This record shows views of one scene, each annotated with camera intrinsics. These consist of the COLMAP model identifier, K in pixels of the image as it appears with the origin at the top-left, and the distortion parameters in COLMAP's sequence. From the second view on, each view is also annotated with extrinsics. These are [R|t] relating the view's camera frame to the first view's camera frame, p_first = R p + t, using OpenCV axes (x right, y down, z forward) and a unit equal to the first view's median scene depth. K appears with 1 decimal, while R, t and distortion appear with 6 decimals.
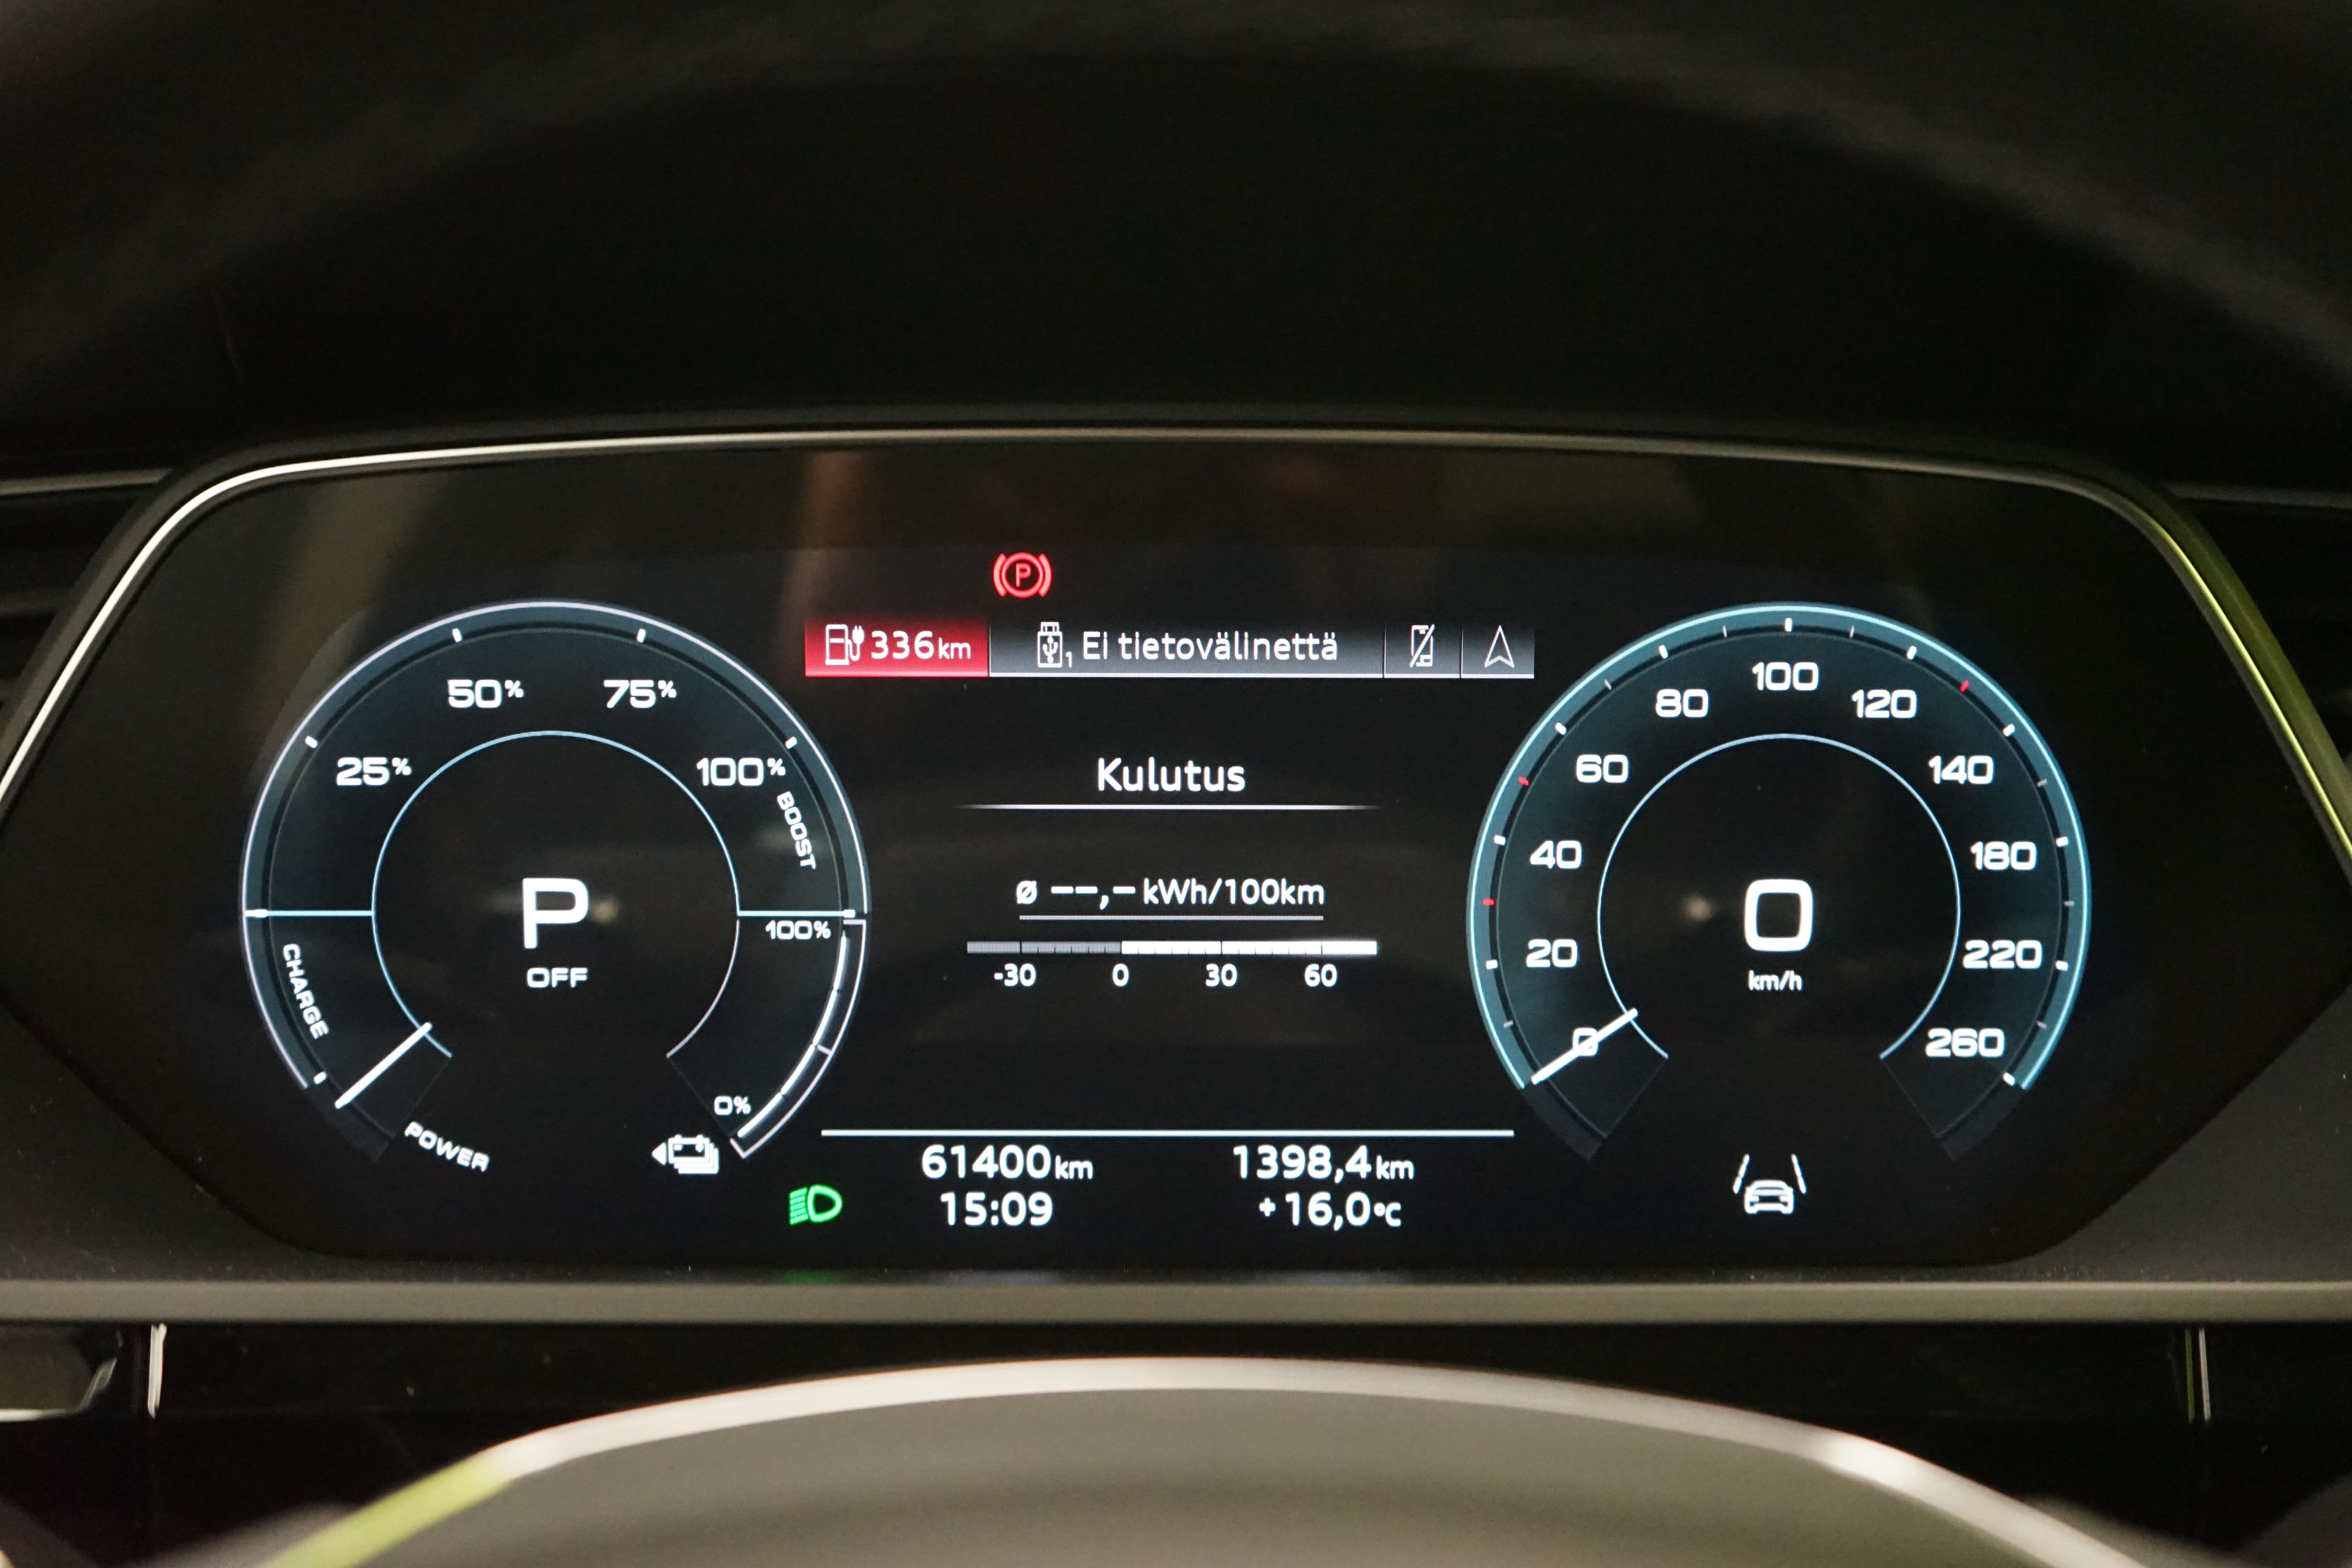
lens RADIAL K [[2748.8, 0, 1164.1], [0, 2748.8, 778.2], [0, 0, 1]] dist [0.024566, 0.000000]
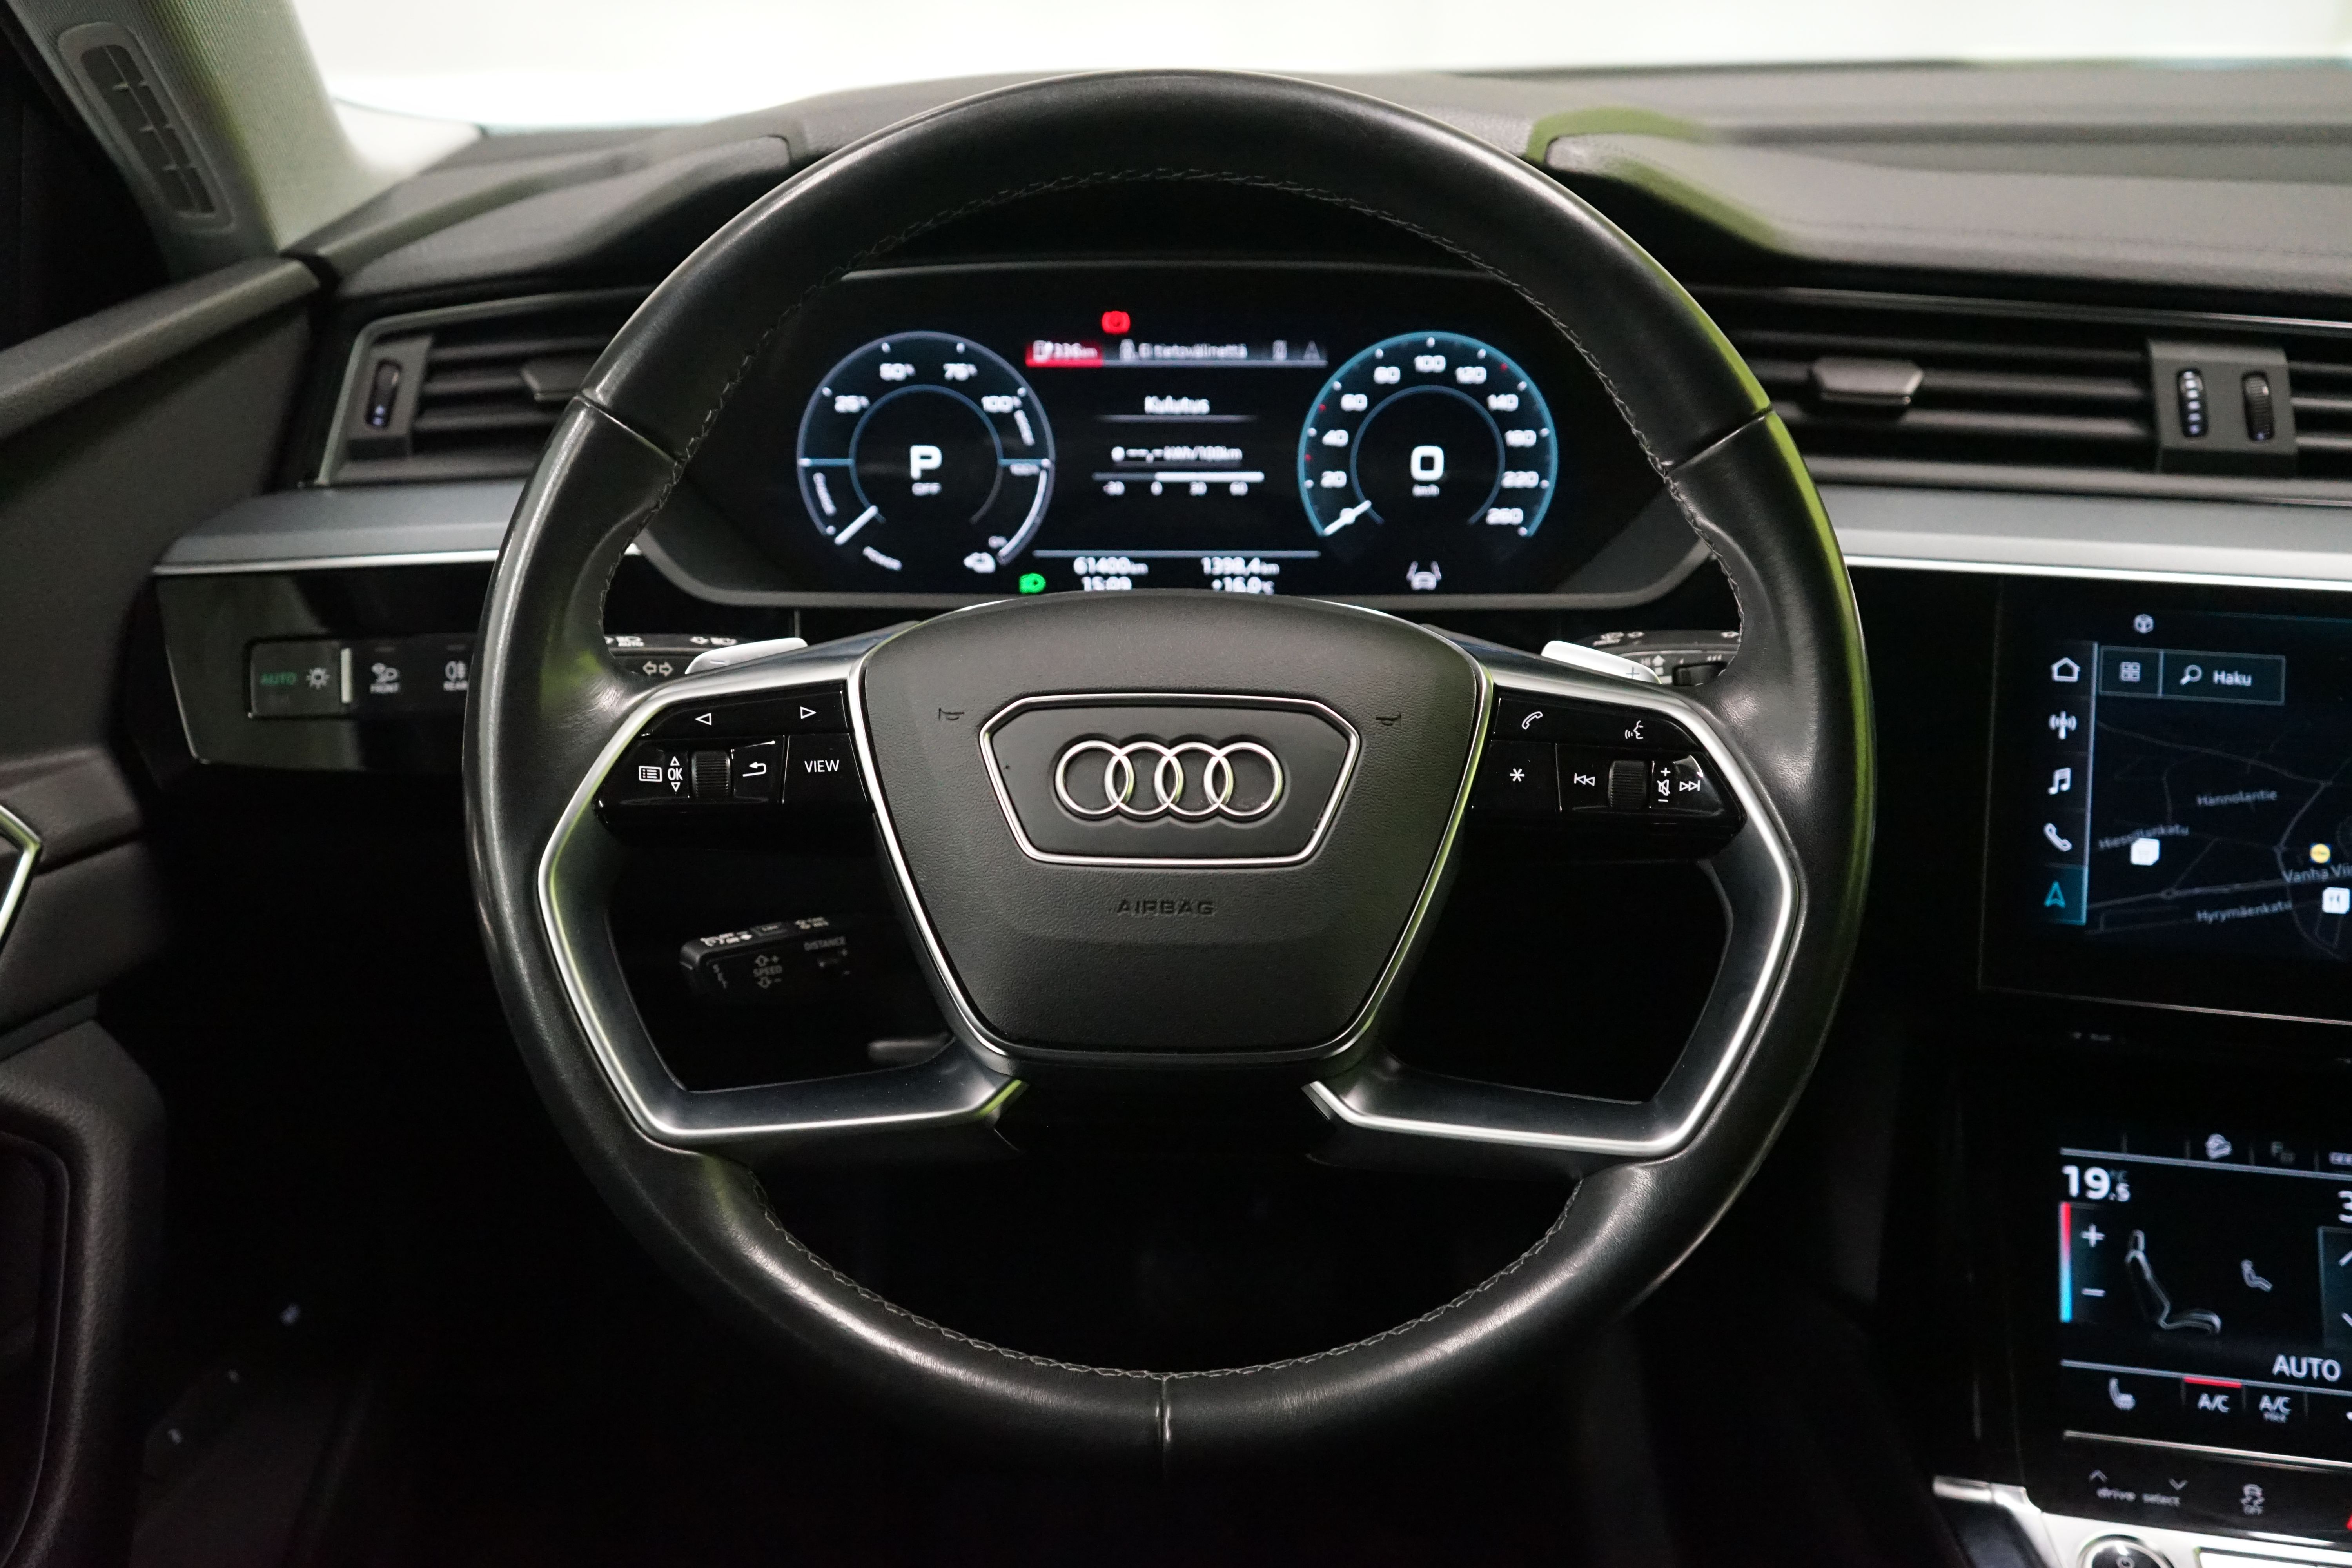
lens RADIAL K [[2435.2, 0, 1179.5], [0, 2435.2, 783.3], [0, 0, 1]] dist [0.009256, 0.000000]
pose [[0.999815, 0.001917, -0.019163, 0.046410], [0.000830, 0.989816, 0.142351, 0.023475], [0.019241, -0.142341, 0.989631, -1.176190]]
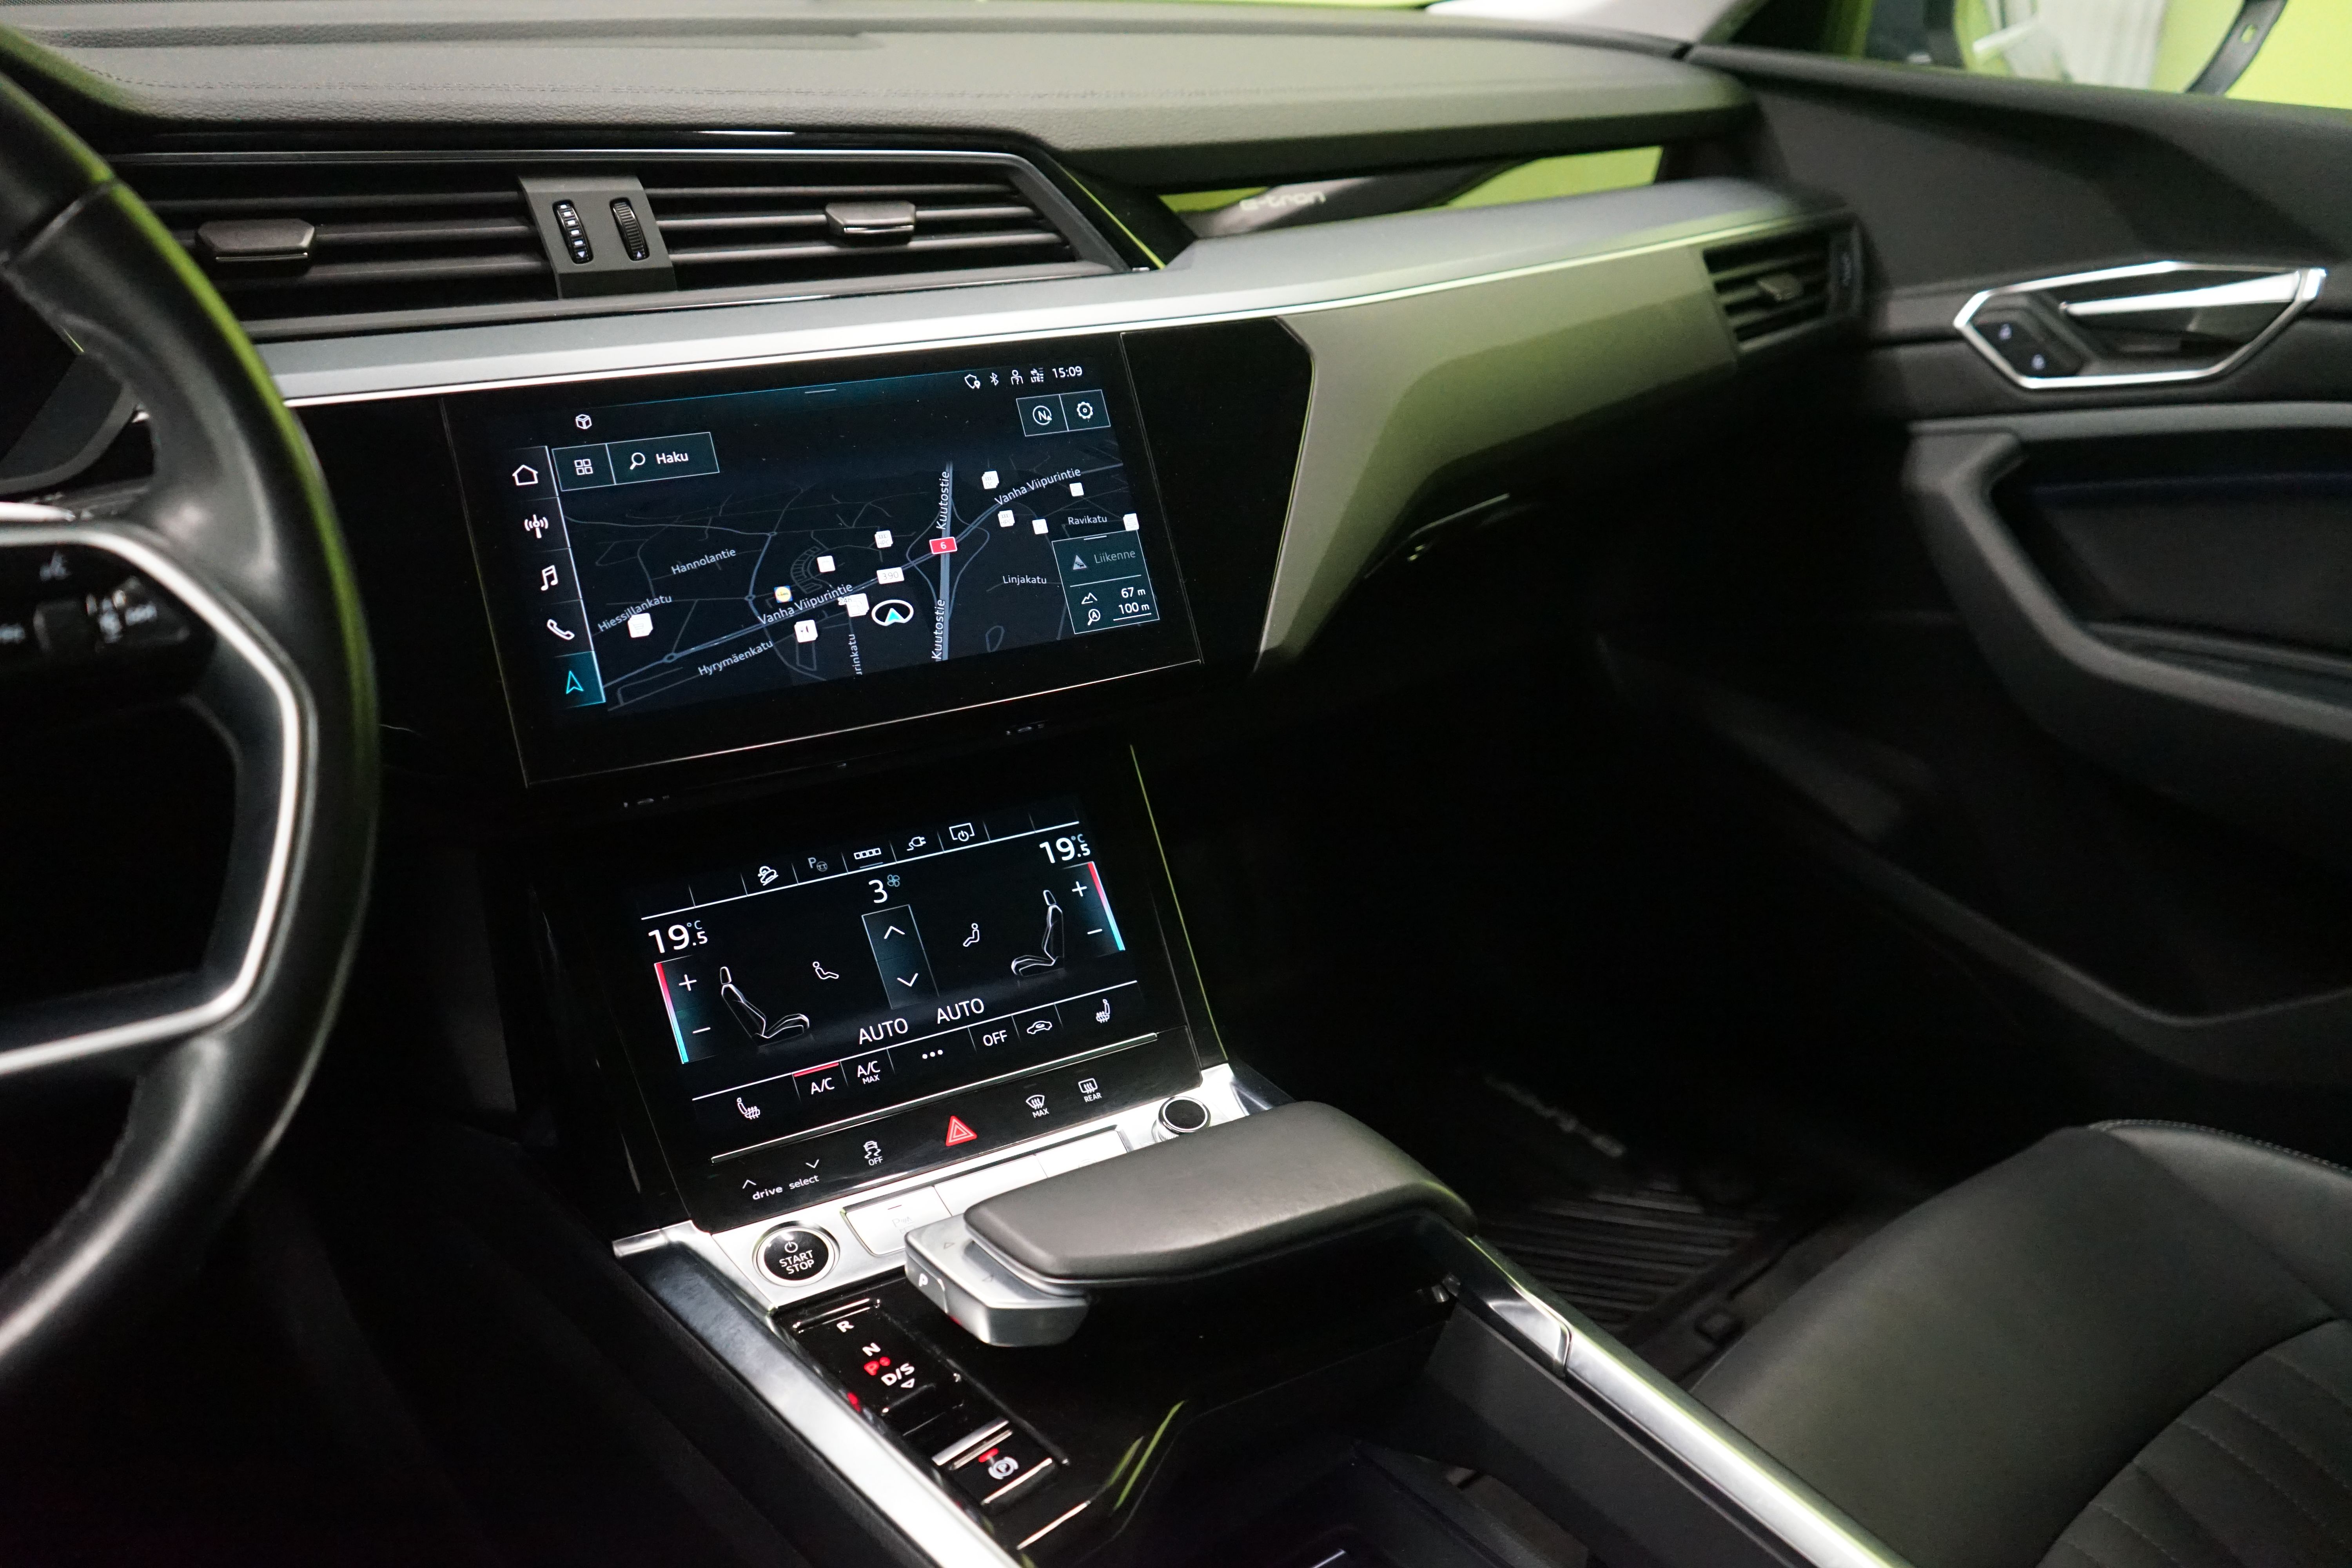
lens RADIAL K [[1877.9, 0, 1163.8], [0, 1877.9, 780.7], [0, 0, 1]] dist [-0.015135, 0.022158]
pose [[0.779631, -0.249280, 0.574487, 0.163357], [0.148066, 0.964725, 0.217672, 0.196231], [-0.608483, -0.084642, 0.789040, -0.820418]]
